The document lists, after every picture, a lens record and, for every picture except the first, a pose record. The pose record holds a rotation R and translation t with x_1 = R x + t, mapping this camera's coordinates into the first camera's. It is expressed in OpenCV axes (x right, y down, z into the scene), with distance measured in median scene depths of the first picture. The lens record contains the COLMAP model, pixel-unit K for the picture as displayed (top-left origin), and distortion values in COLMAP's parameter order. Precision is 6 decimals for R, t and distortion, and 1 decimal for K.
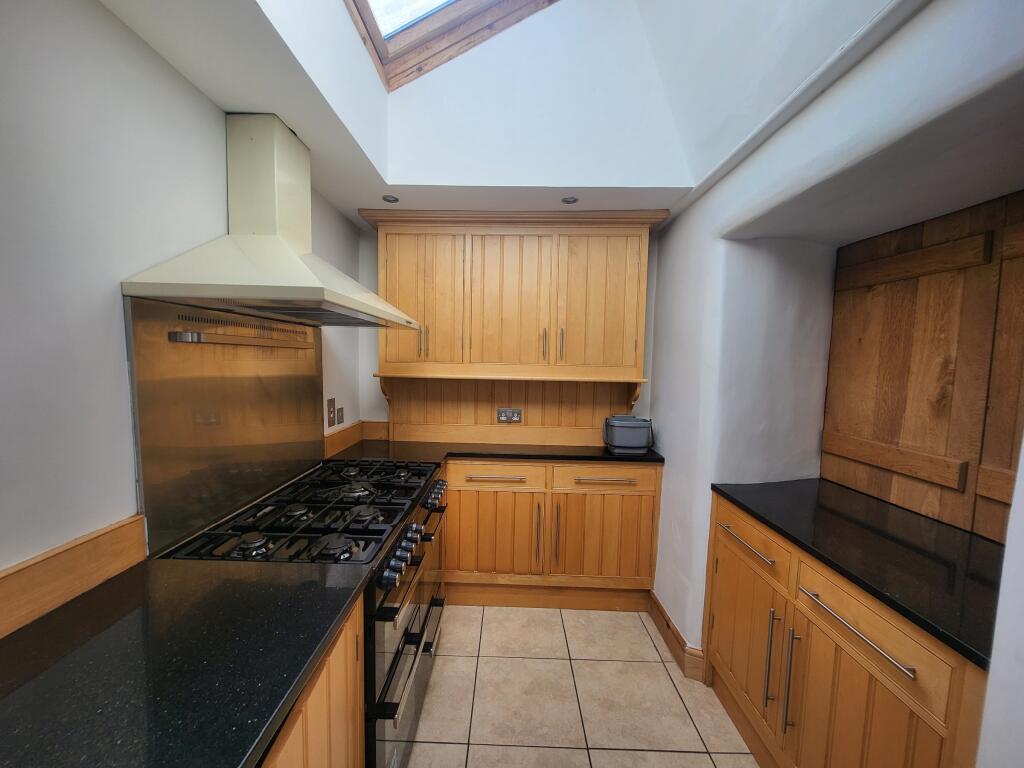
lens RADIAL K [[401.3, 0, 506.6], [0, 401.3, 388.2], [0, 0, 1]] dist [0.003671, -0.001237]
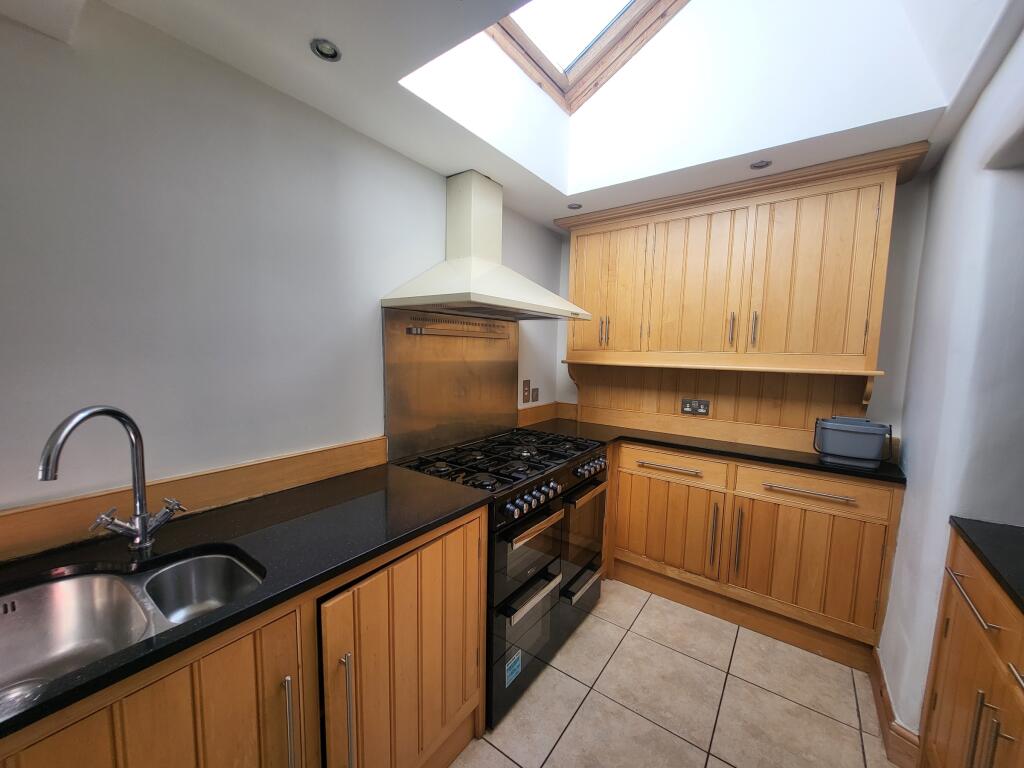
lens RADIAL K [[401.3, 0, 502.3], [0, 401.3, 387.7], [0, 0, 1]] dist [0.003671, -0.001237]
pose [[0.813855, 0.051057, -0.578820, 0.217437], [-0.043826, 0.998688, 0.026472, 0.020357], [0.579412, 0.003823, 0.815025, -0.043441]]
